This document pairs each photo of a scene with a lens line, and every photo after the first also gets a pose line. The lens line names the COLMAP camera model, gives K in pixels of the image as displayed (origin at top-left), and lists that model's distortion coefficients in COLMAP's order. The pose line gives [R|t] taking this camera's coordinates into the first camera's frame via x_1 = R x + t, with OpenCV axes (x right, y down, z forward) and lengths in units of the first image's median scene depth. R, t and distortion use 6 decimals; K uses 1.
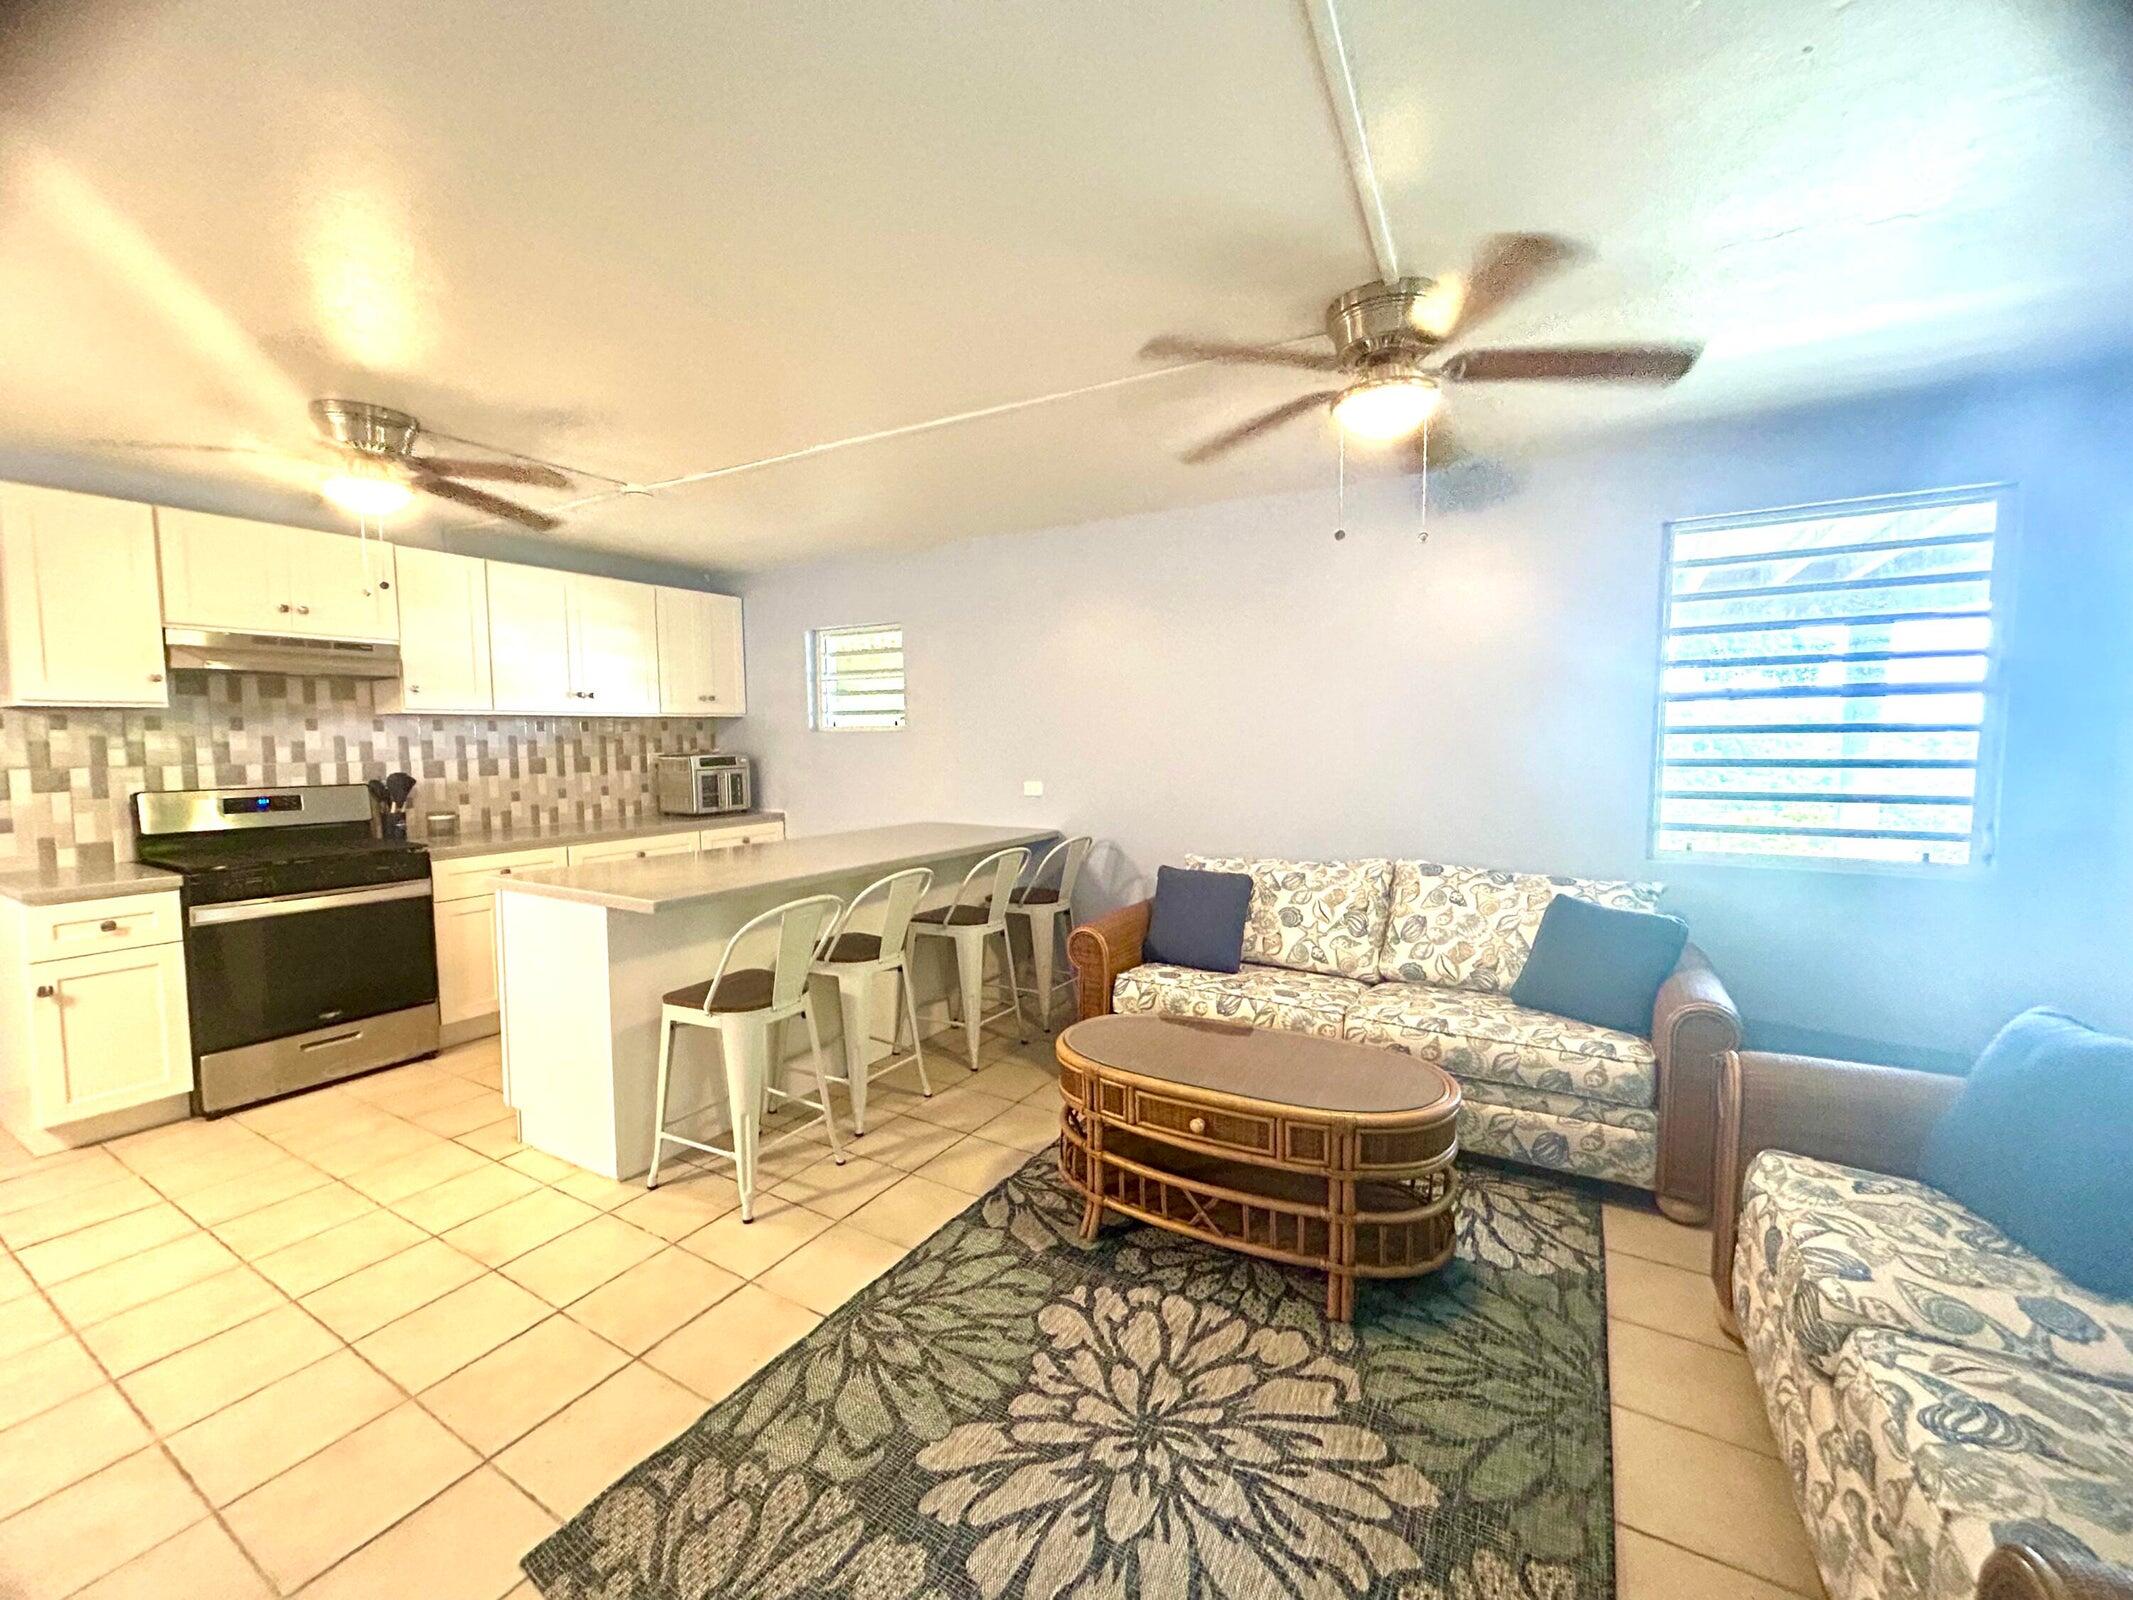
lens RADIAL K [[863.6, 0, 1065.7], [0, 863.6, 797.3], [0, 0, 1]] dist [-0.001710, -0.000013]
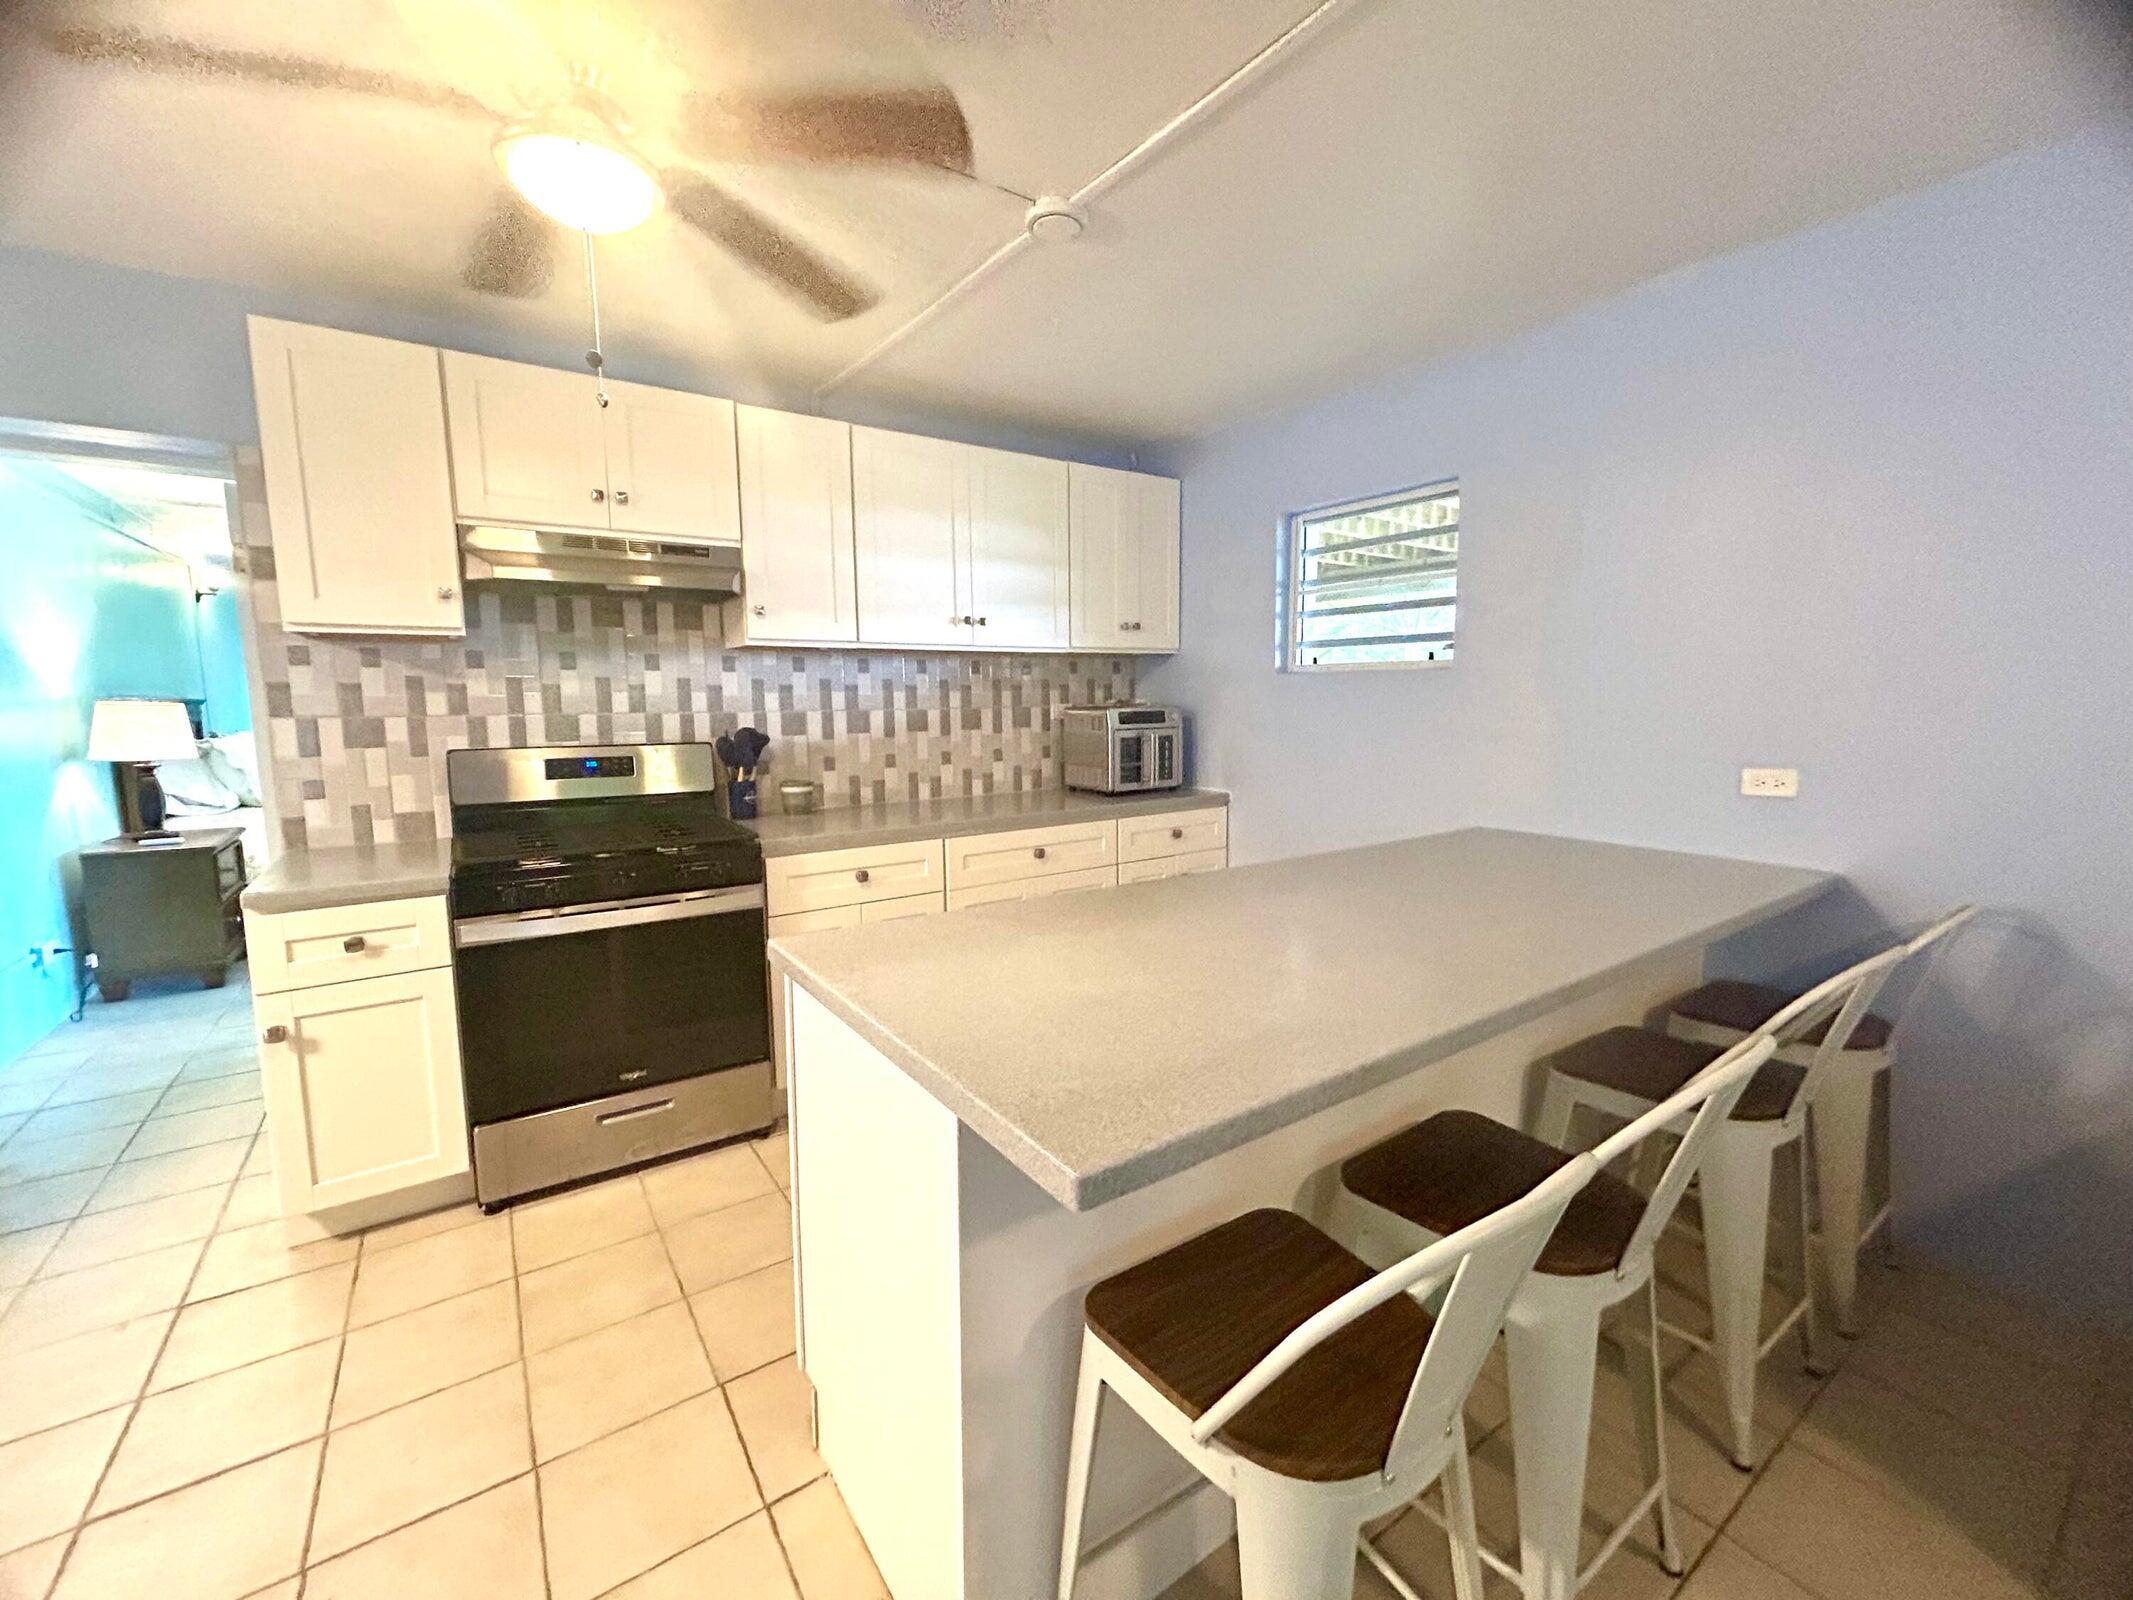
lens RADIAL K [[863.6, 0, 1065.7], [0, 863.6, 797.3], [0, 0, 1]] dist [-0.001710, -0.000013]
pose [[0.909560, 0.051614, -0.412354, -0.235097], [-0.030374, 0.997860, 0.057904, -0.021730], [0.414460, -0.040142, 0.909182, 0.472763]]
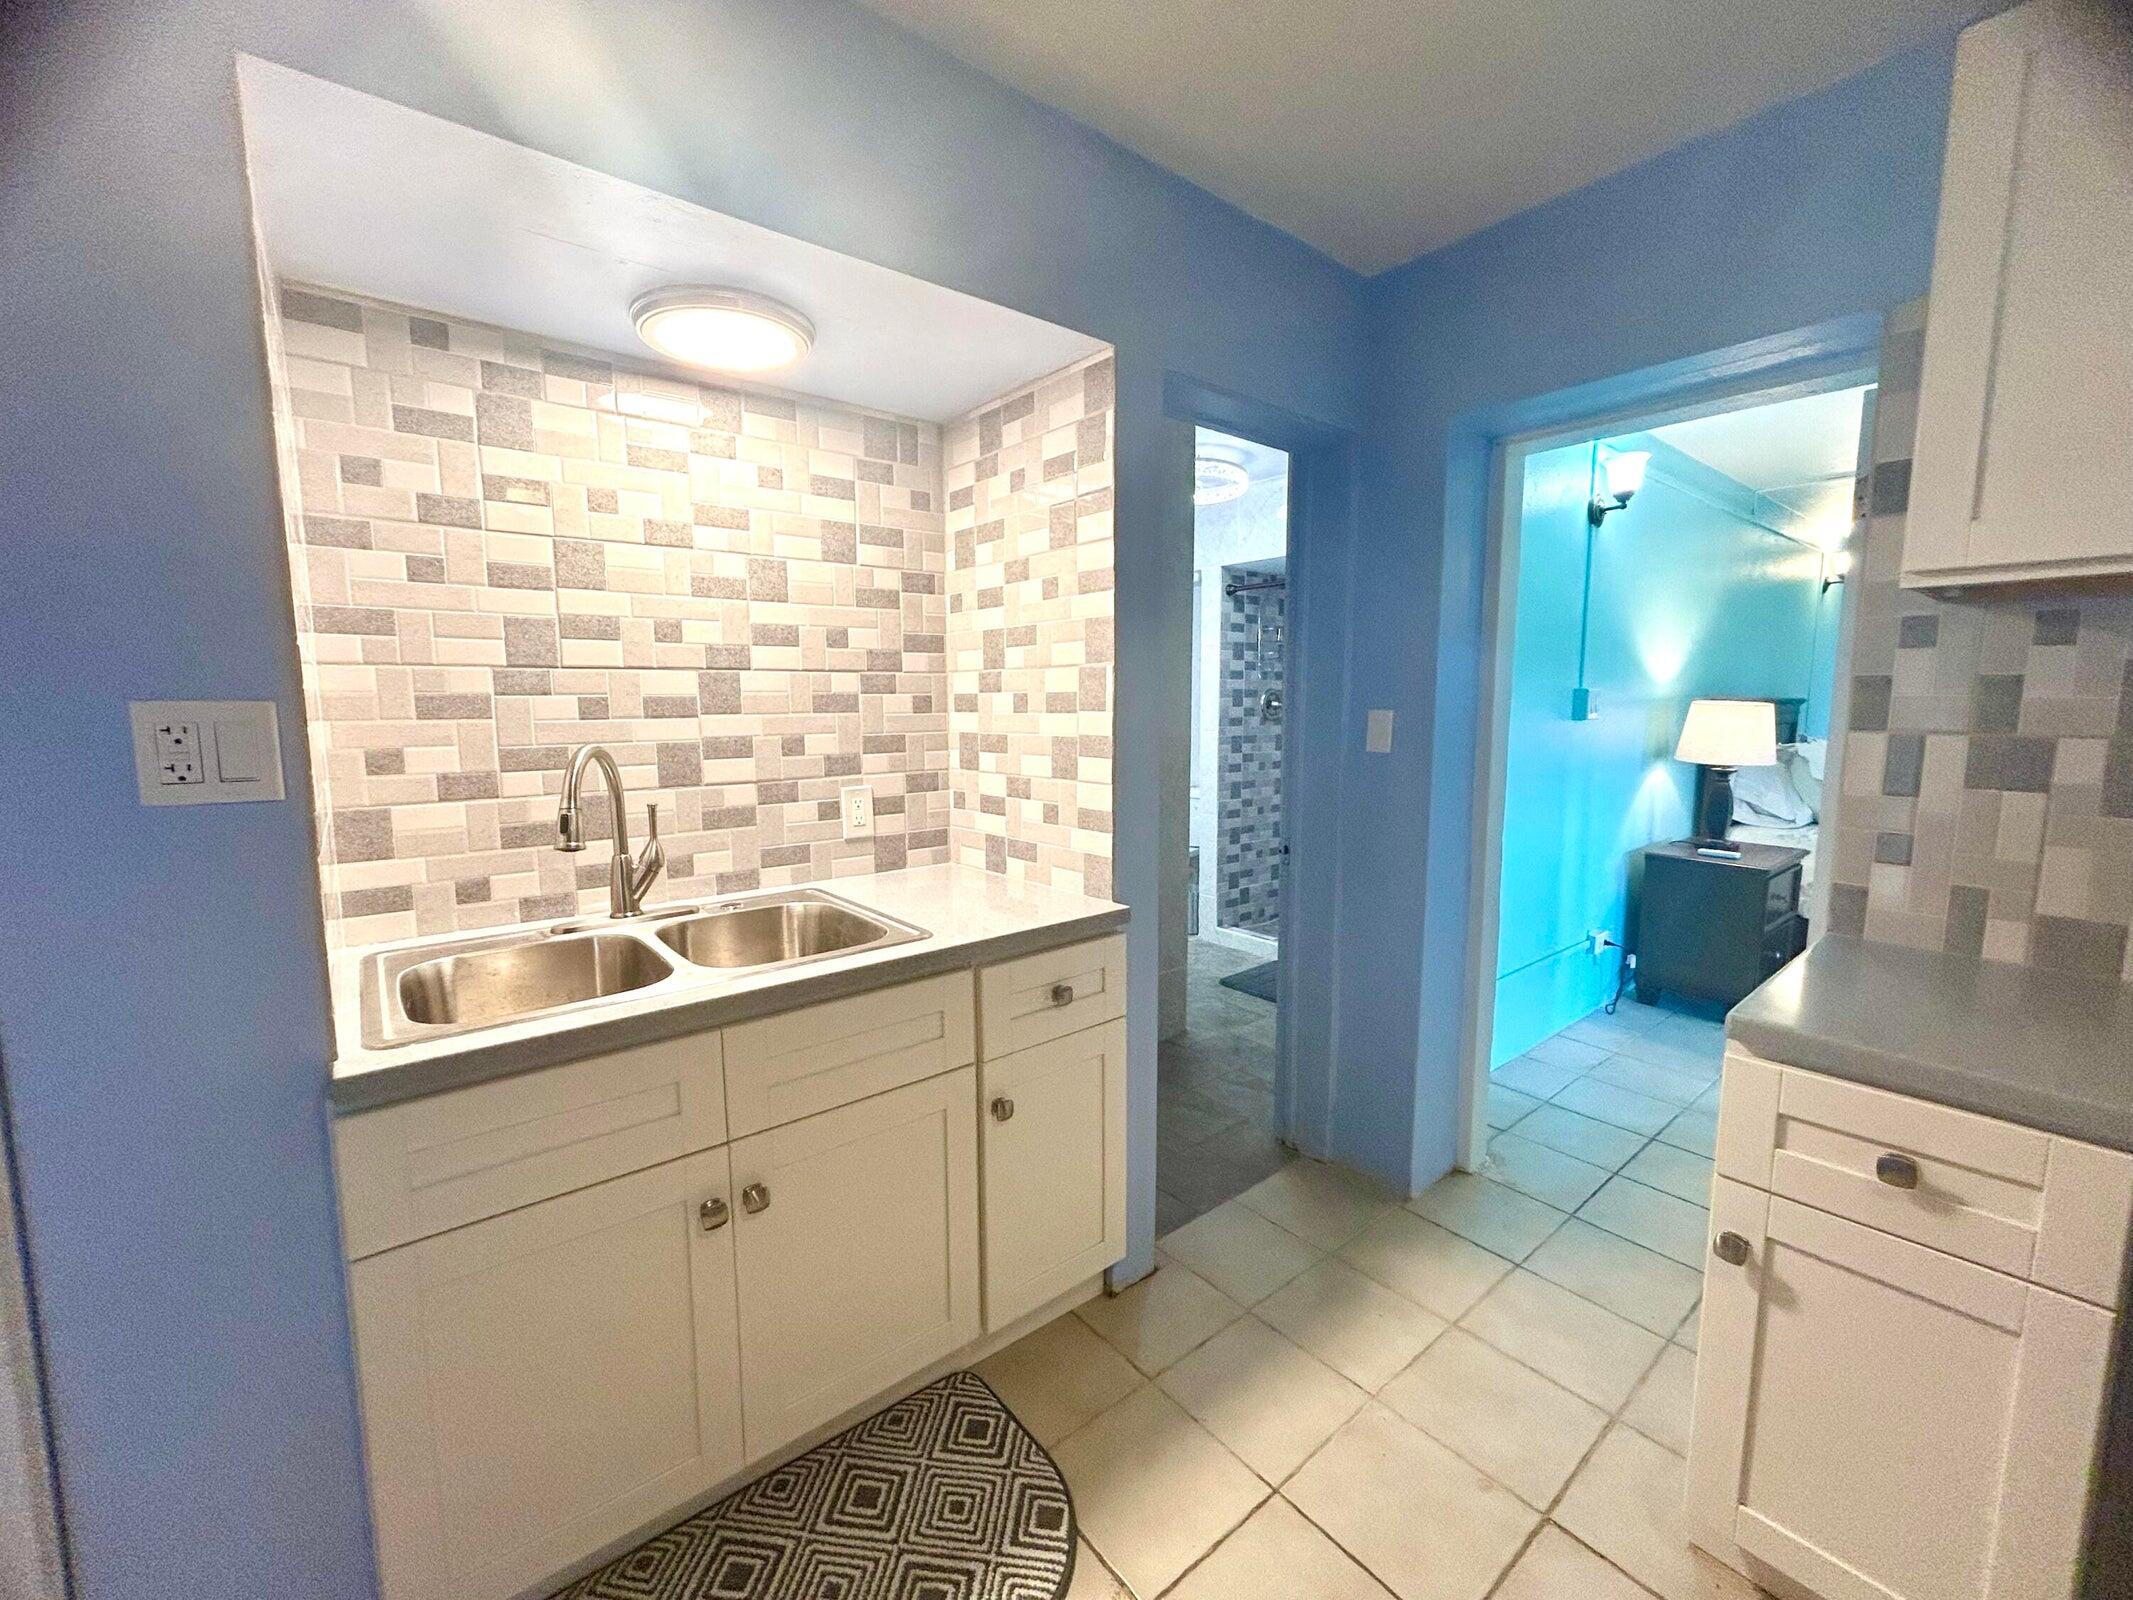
lens RADIAL K [[863.6, 0, 1065.7], [0, 863.6, 797.3], [0, 0, 1]] dist [-0.001710, -0.000013]
pose [[-0.349933, 0.116027, -0.929562, -0.514210], [-0.064852, 0.986919, 0.147600, -0.030951], [0.934527, 0.111934, -0.337831, 0.602196]]
